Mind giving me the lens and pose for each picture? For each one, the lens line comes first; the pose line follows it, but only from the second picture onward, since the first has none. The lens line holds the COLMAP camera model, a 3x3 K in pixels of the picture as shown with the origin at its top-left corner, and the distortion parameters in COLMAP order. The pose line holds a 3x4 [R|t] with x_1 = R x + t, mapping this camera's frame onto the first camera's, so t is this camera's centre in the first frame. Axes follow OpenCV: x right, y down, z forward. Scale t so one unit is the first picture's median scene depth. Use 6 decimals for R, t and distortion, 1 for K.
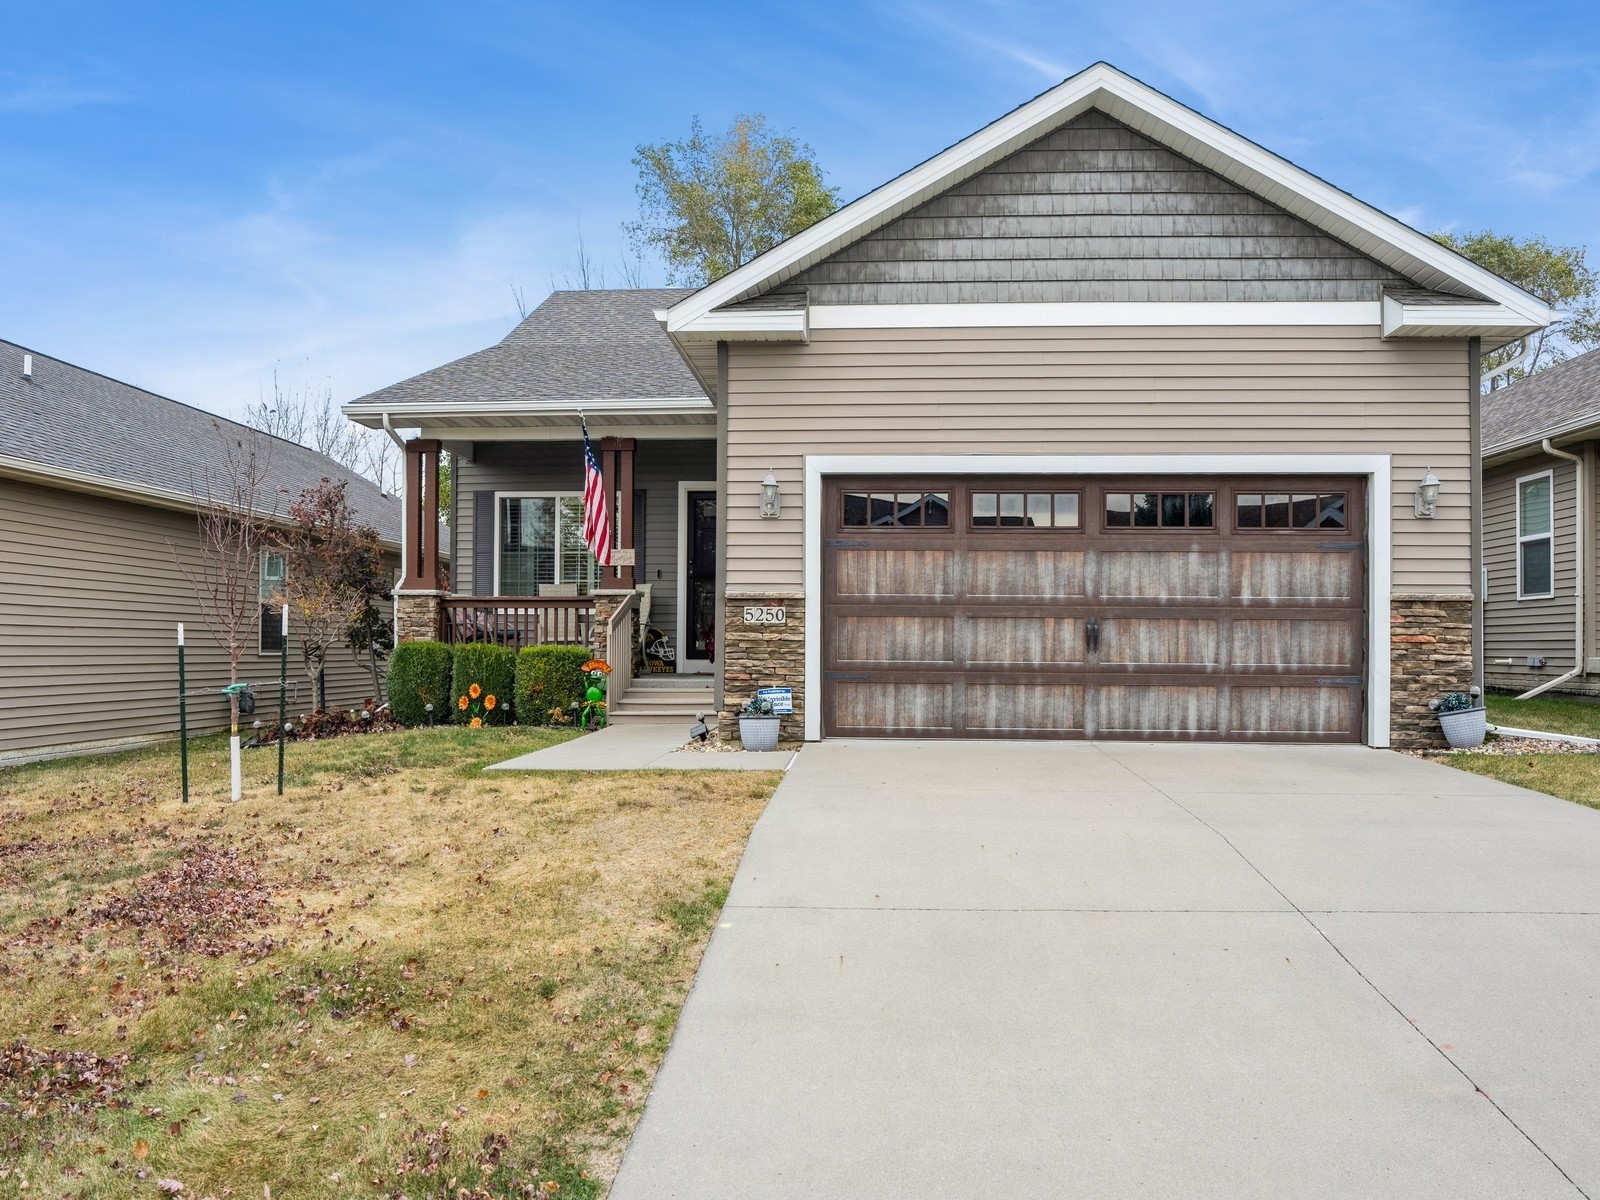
lens RADIAL K [[1211.2, 0, 802.3], [0, 1211.2, 610.5], [0, 0, 1]] dist [-0.036263, -0.001214]
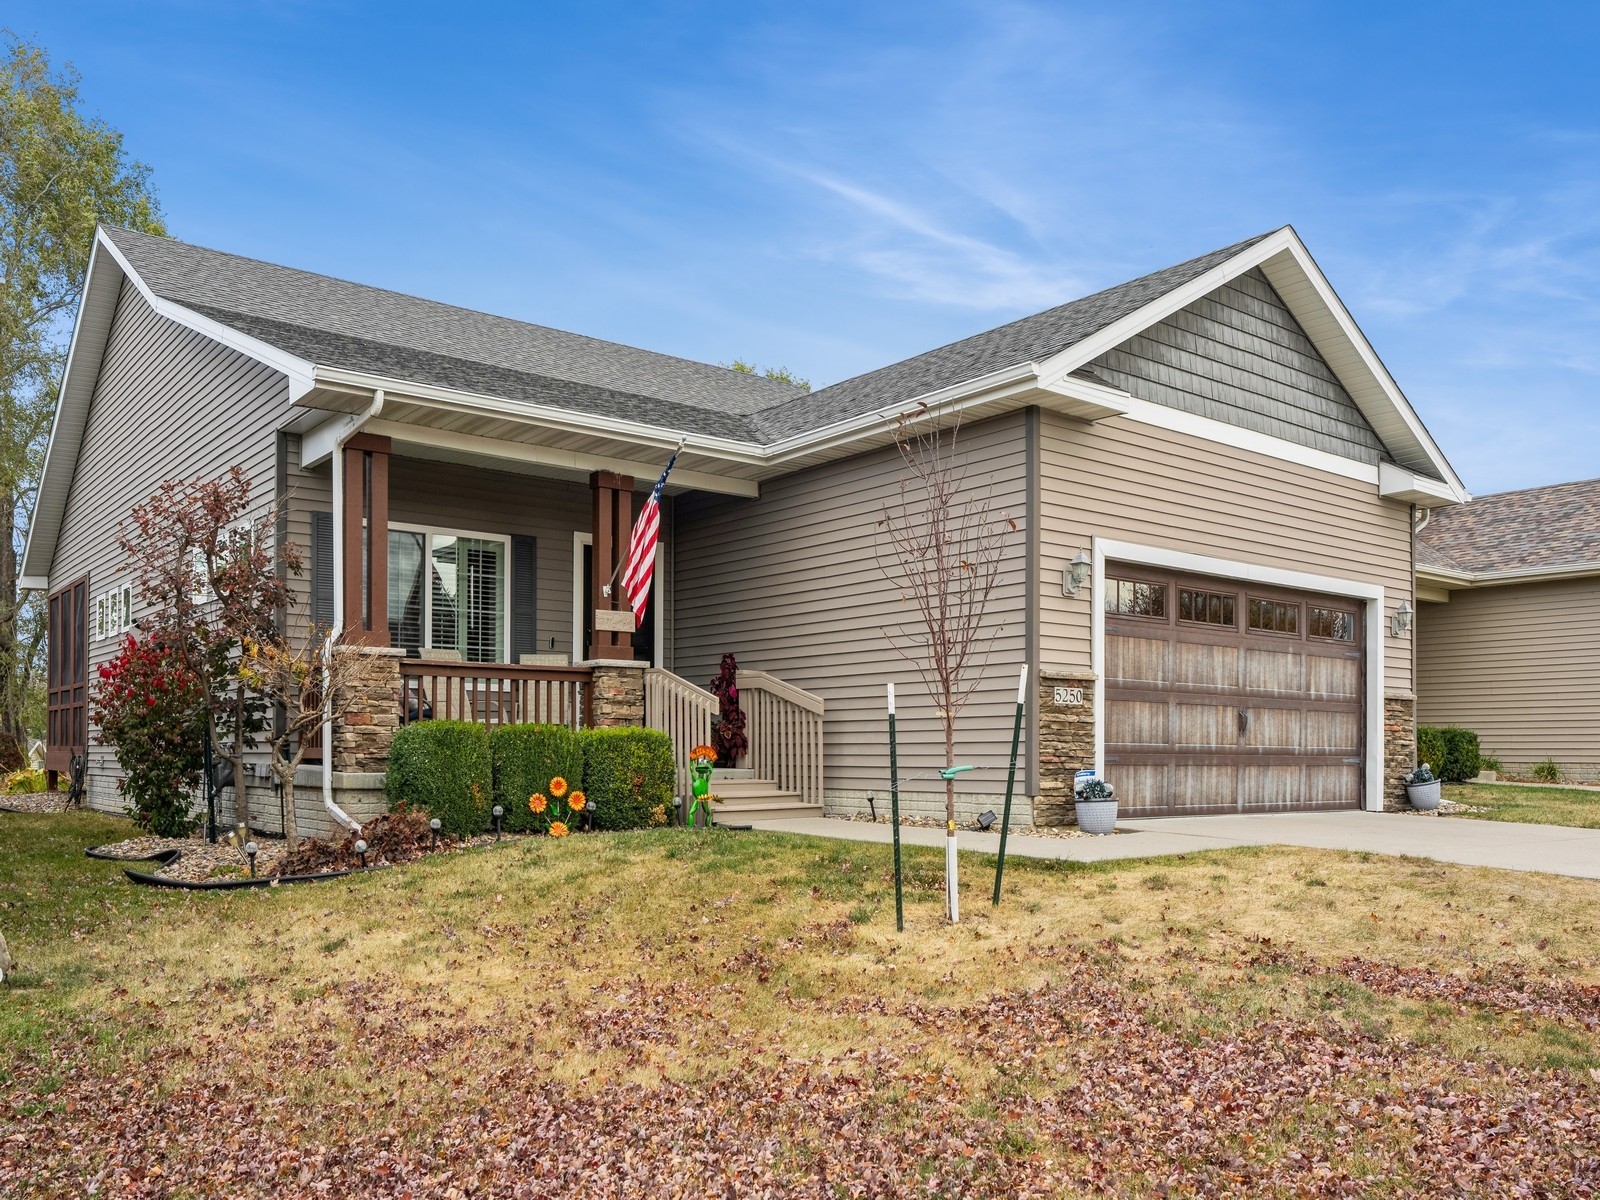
lens RADIAL K [[1300.8, 0, 815.9], [0, 1300.8, 699.5], [0, 0, 1]] dist [0.027353, 0.015431]
pose [[0.728628, 0.026358, 0.684403, -0.897728], [-0.021077, 0.999649, -0.016060, 0.027669], [-0.684586, -0.002723, 0.728927, 0.376127]]
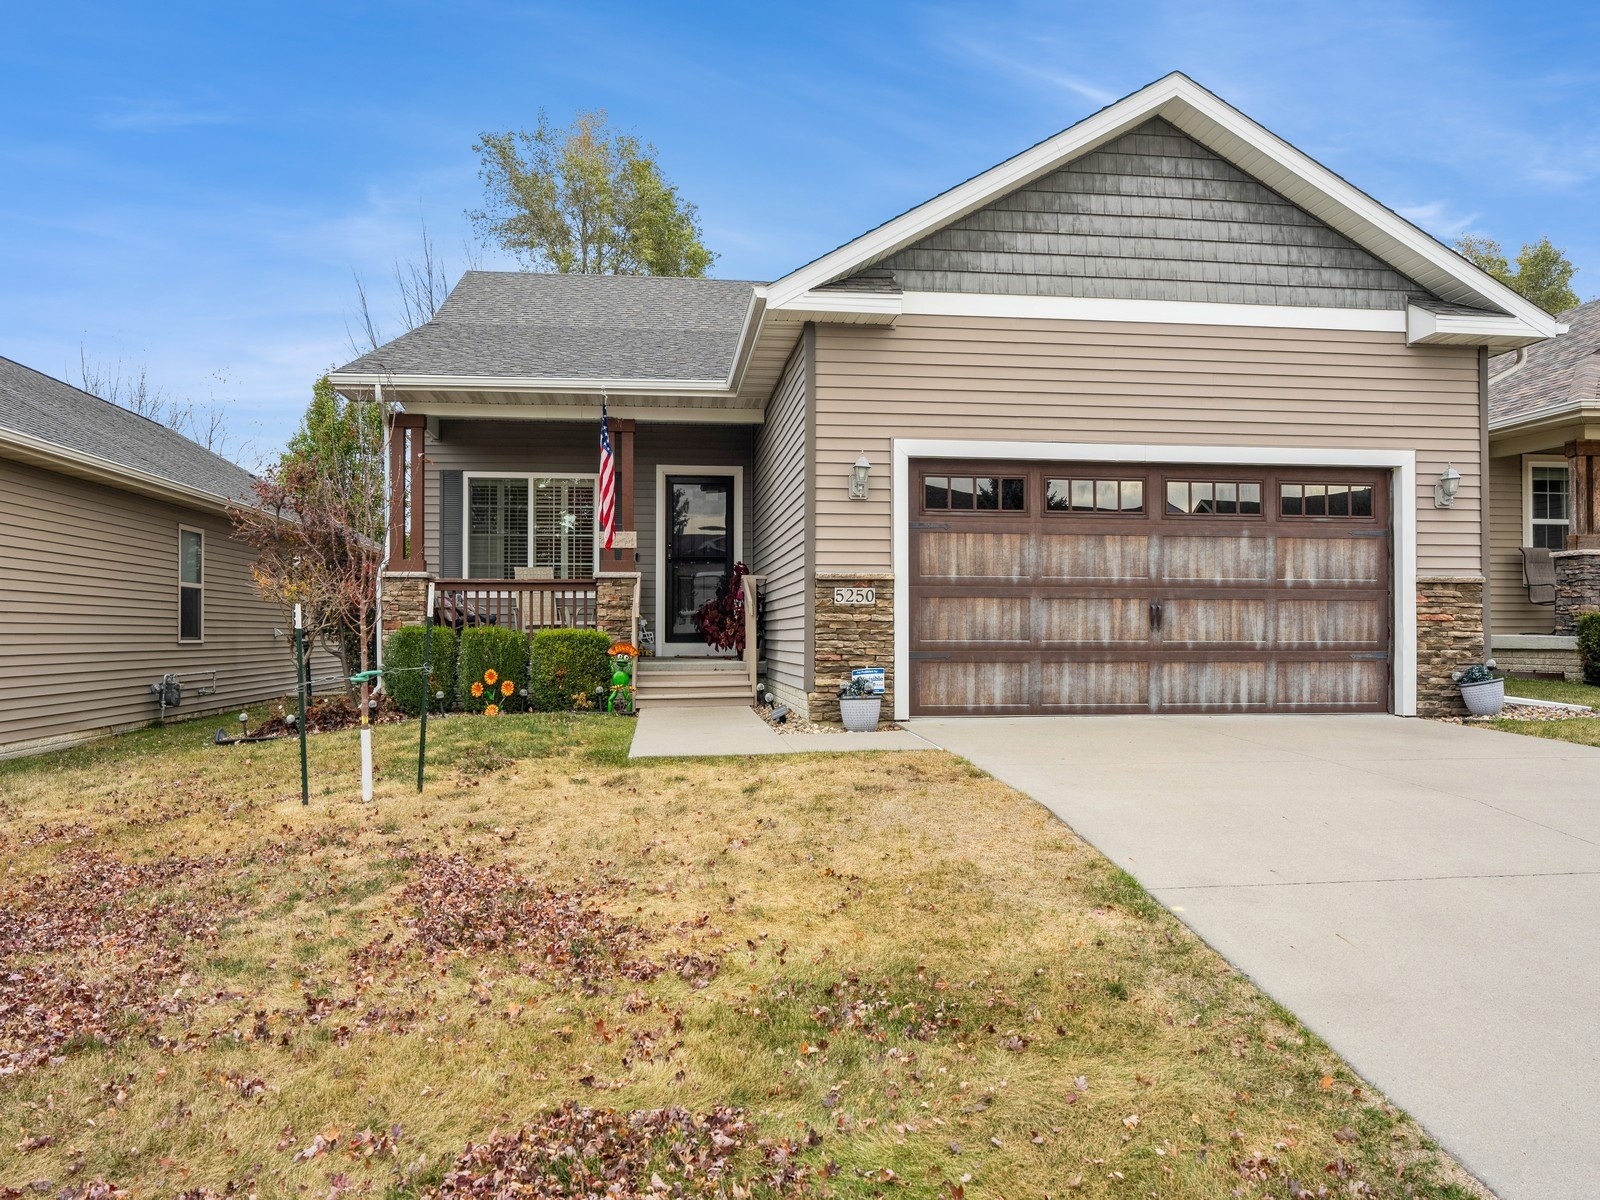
lens RADIAL K [[1143.0, 0, 798.5], [0, 1143.0, 593.4], [0, 0, 1]] dist [-0.000820, 0.002852]
pose [[0.981007, 0.000051, 0.193972, -0.261653], [0.000769, 0.999991, -0.004150, 0.005400], [-0.193971, 0.004220, 0.980998, 0.077327]]
